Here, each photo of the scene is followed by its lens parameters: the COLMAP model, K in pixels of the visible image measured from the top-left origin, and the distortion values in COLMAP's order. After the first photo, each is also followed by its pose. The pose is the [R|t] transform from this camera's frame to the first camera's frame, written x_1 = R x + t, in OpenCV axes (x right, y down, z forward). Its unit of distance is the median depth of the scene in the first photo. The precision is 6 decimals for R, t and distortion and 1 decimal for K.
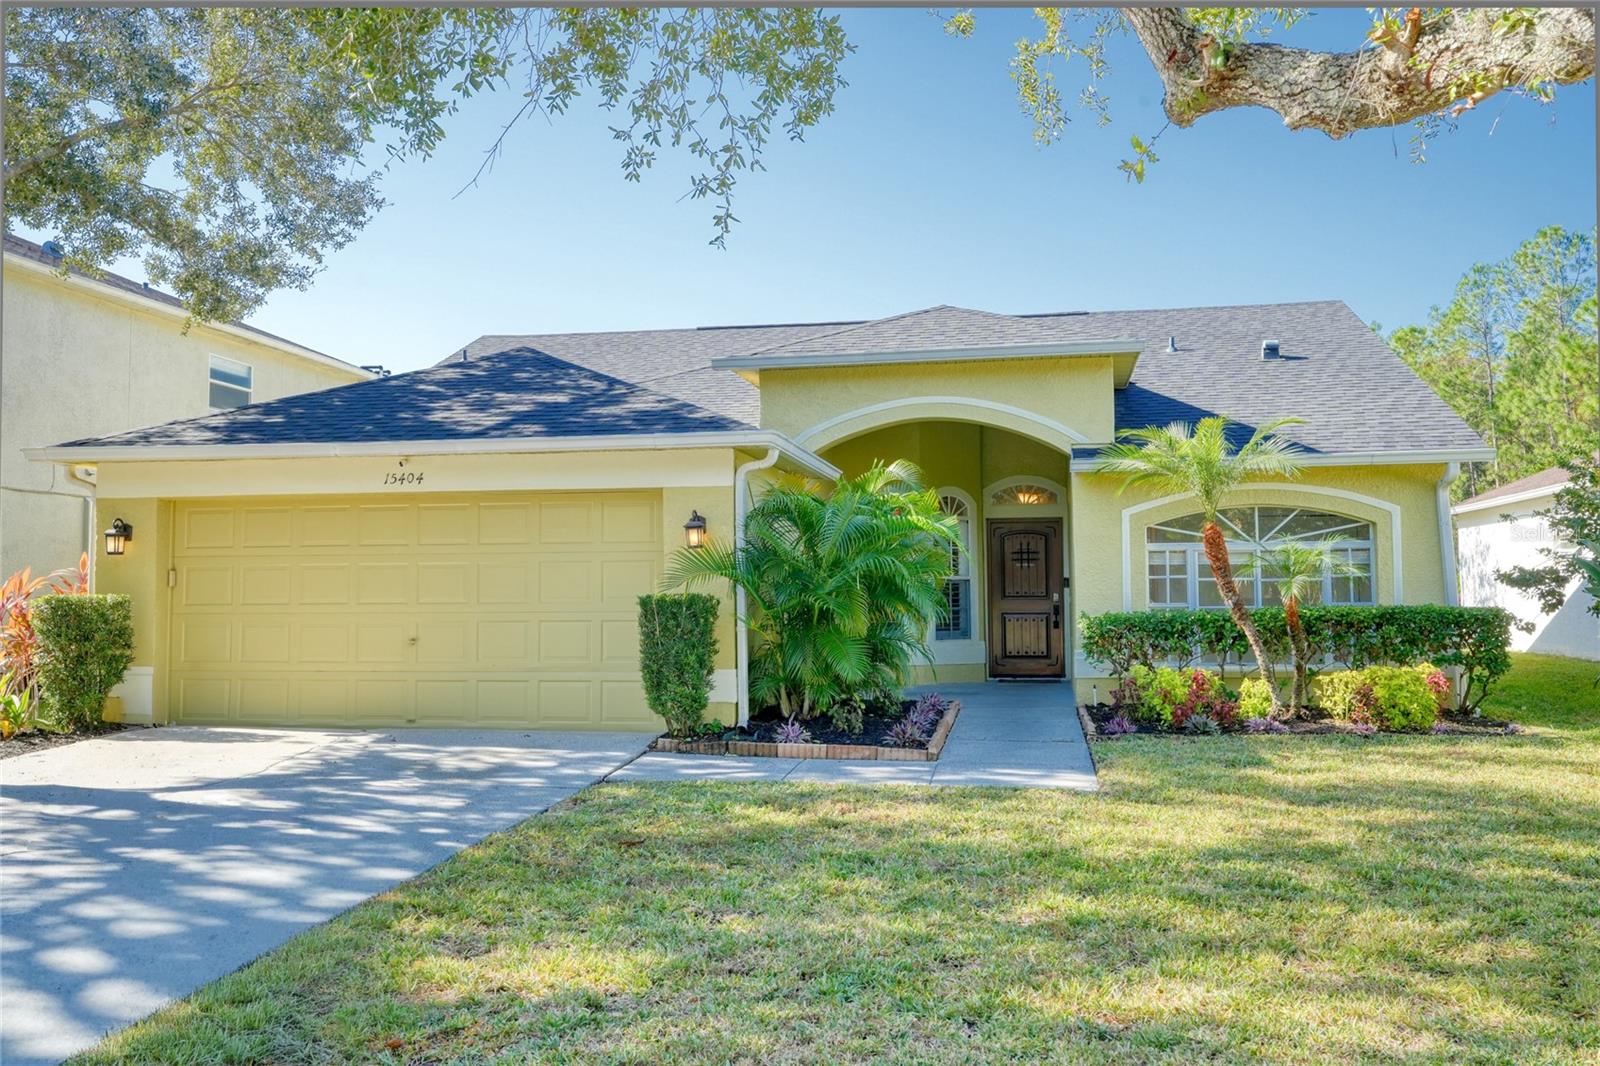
lens RADIAL K [[1417.9, 0, 800.2], [0, 1417.9, 531.6], [0, 0, 1]] dist [-0.005114, -0.001630]
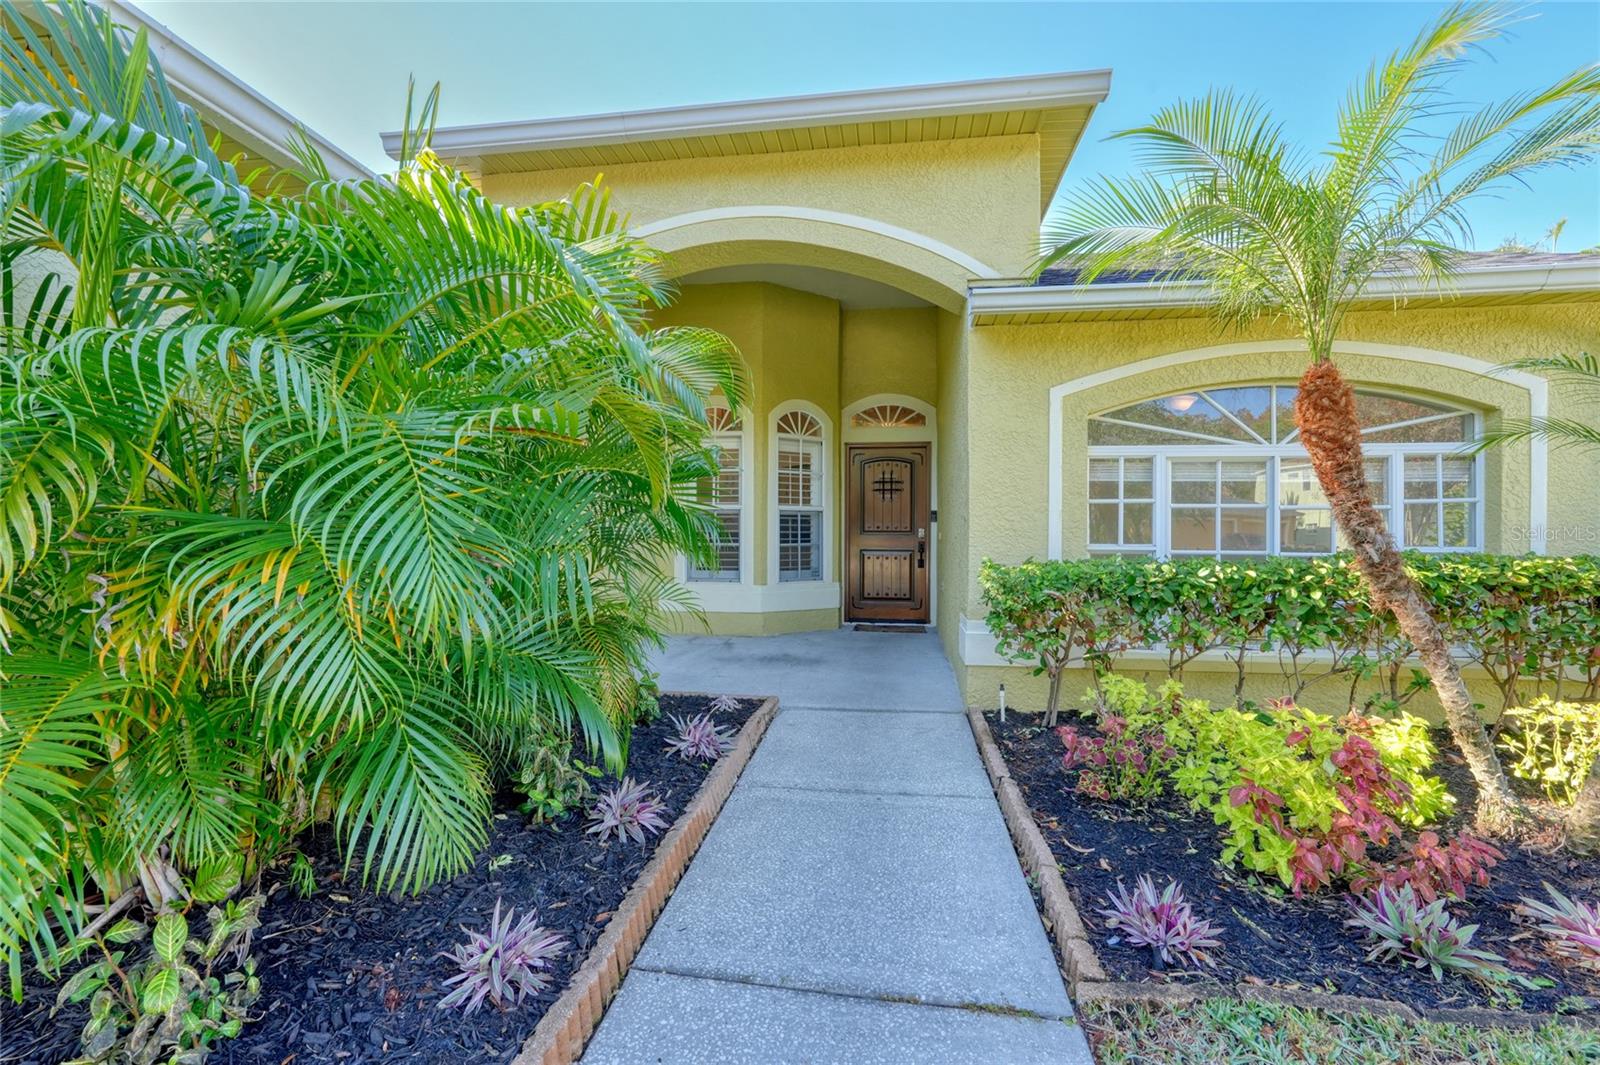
lens RADIAL K [[732.2, 0, 795.9], [0, 732.2, 533.0], [0, 0, 1]] dist [-0.000001, -0.000005]
pose [[0.999329, 0.011786, 0.034674, 0.088985], [-0.013438, 0.998767, 0.047797, 0.026416], [-0.034068, -0.048231, 0.998255, 0.562708]]
